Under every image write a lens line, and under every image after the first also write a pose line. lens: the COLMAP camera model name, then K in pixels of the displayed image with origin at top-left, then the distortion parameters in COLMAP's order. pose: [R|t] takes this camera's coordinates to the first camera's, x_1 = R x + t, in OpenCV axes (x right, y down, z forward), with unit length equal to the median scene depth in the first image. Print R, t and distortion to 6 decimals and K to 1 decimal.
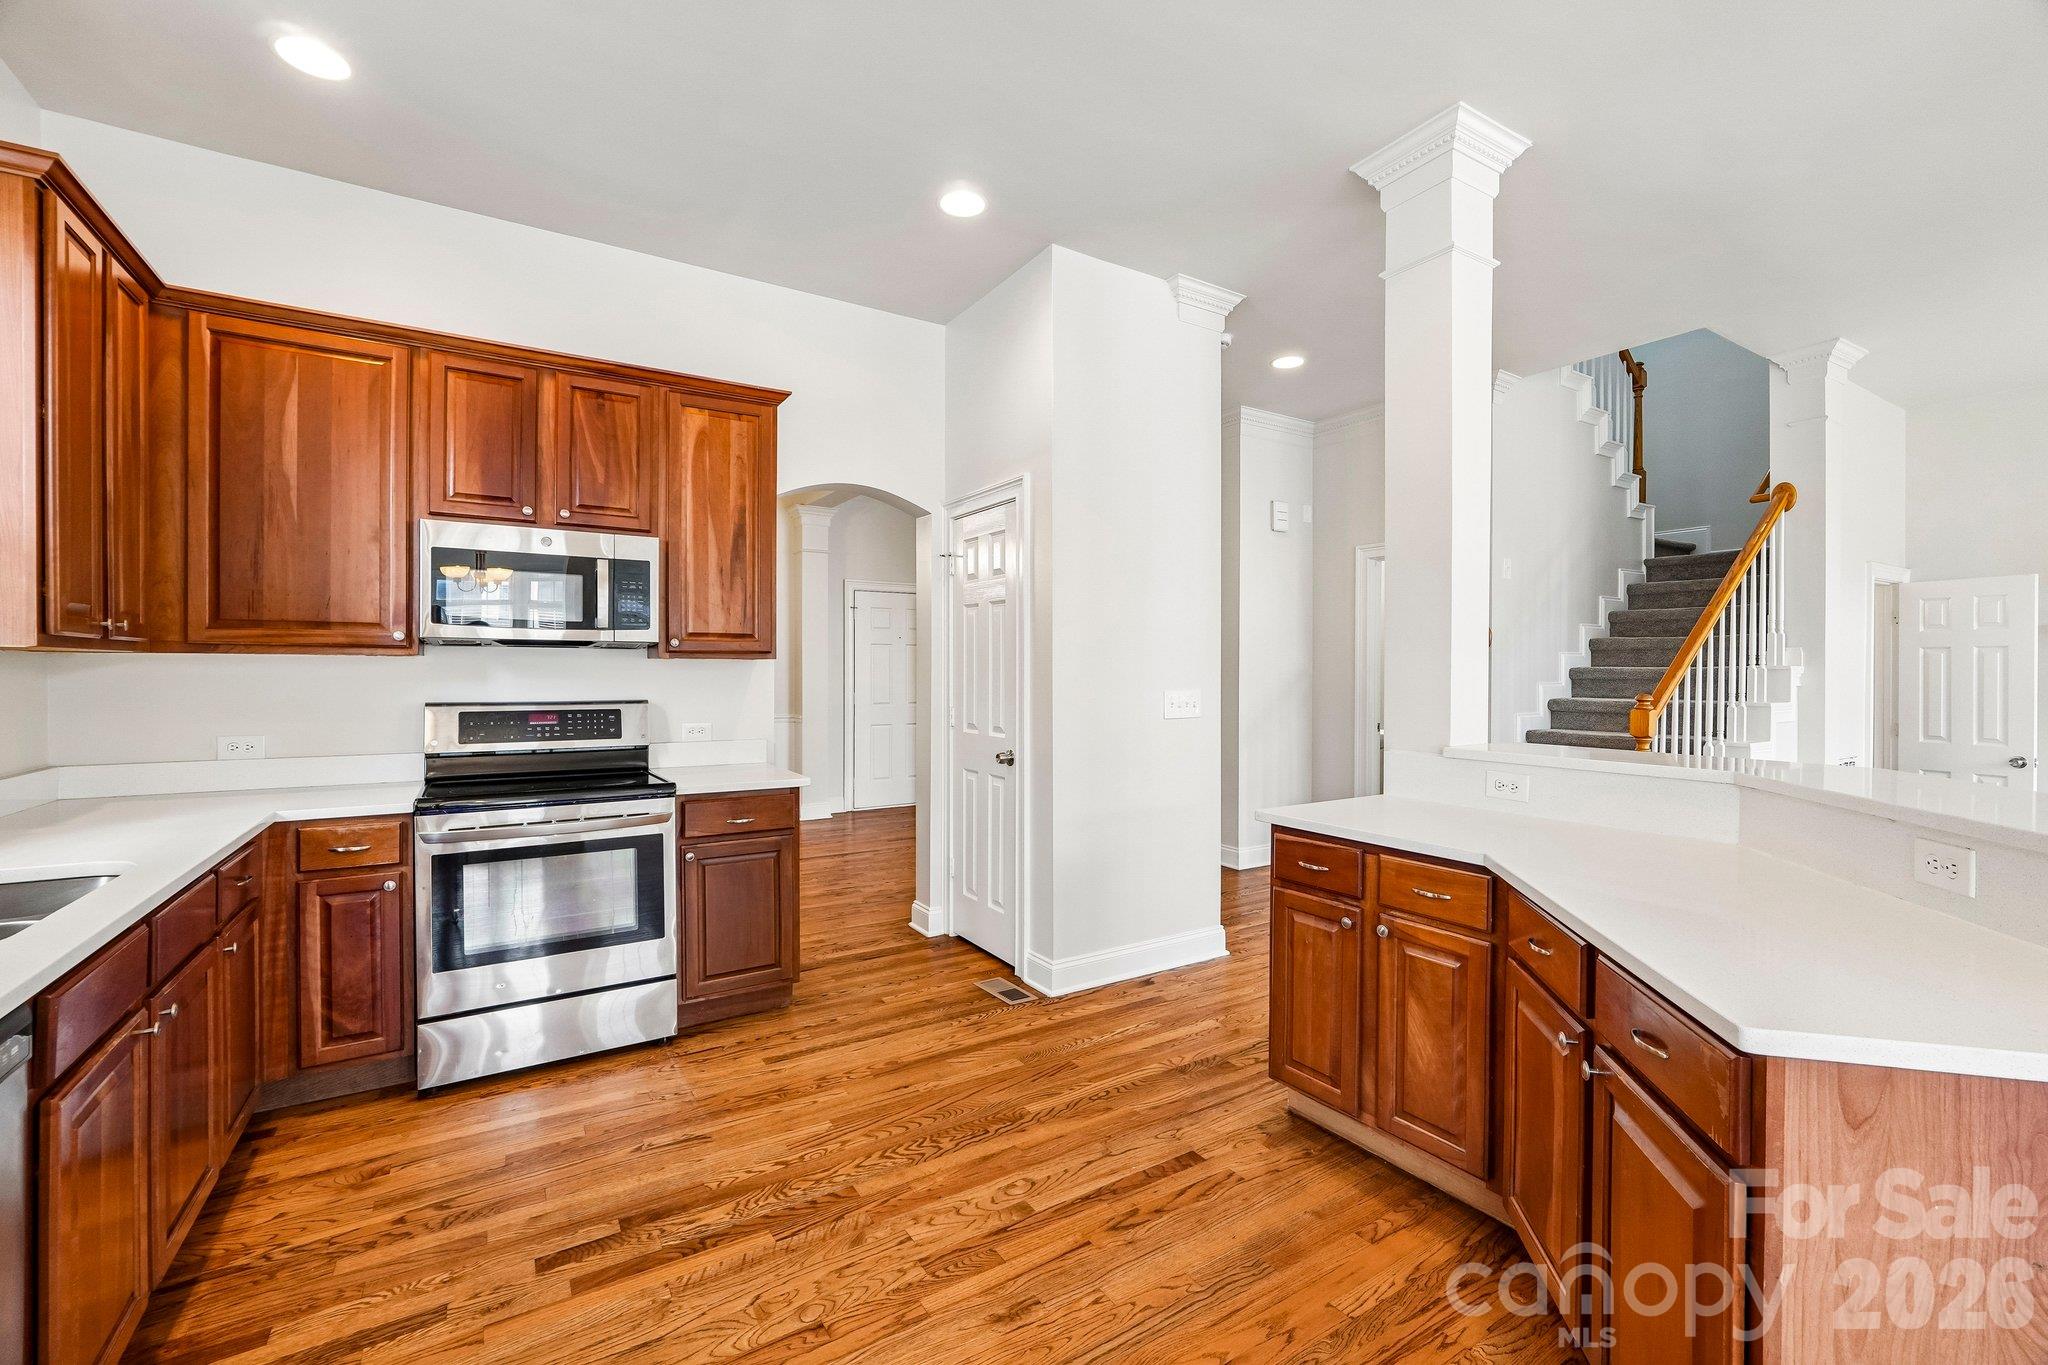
lens RADIAL K [[857.2, 0, 1023.4], [0, 857.2, 676.1], [0, 0, 1]] dist [-0.012033, 0.002805]
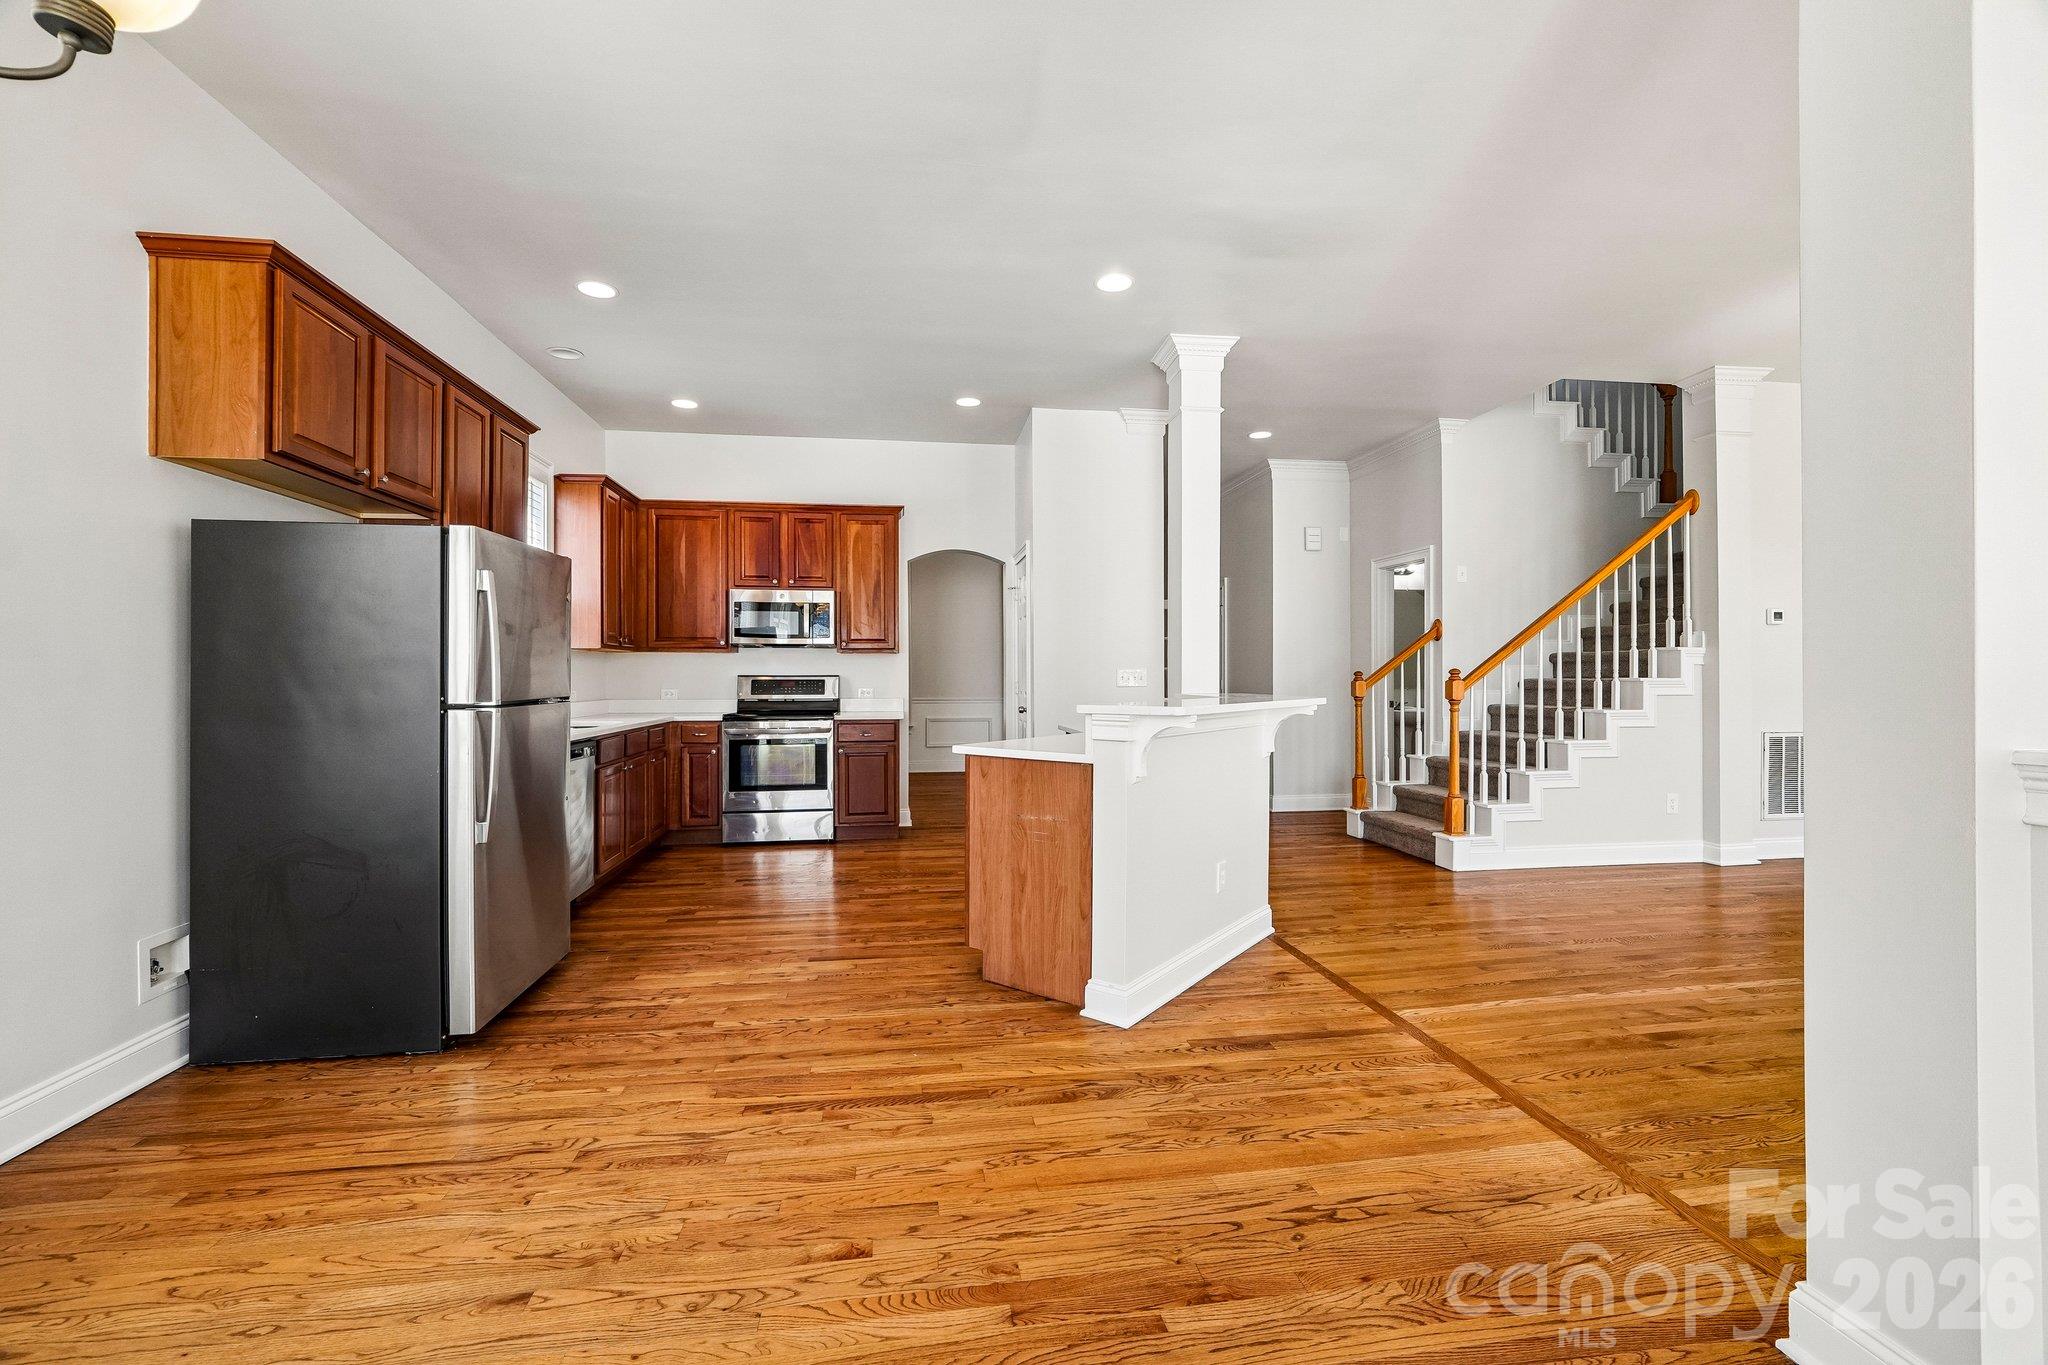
lens RADIAL K [[857.2, 0, 1021.1], [0, 857.2, 675.5], [0, 0, 1]] dist [-0.012033, 0.002805]
pose [[0.913749, -0.004851, -0.406249, 0.817913], [0.001120, 0.999955, -0.009421, 0.054648], [0.406277, 0.008153, 0.913714, -0.662264]]
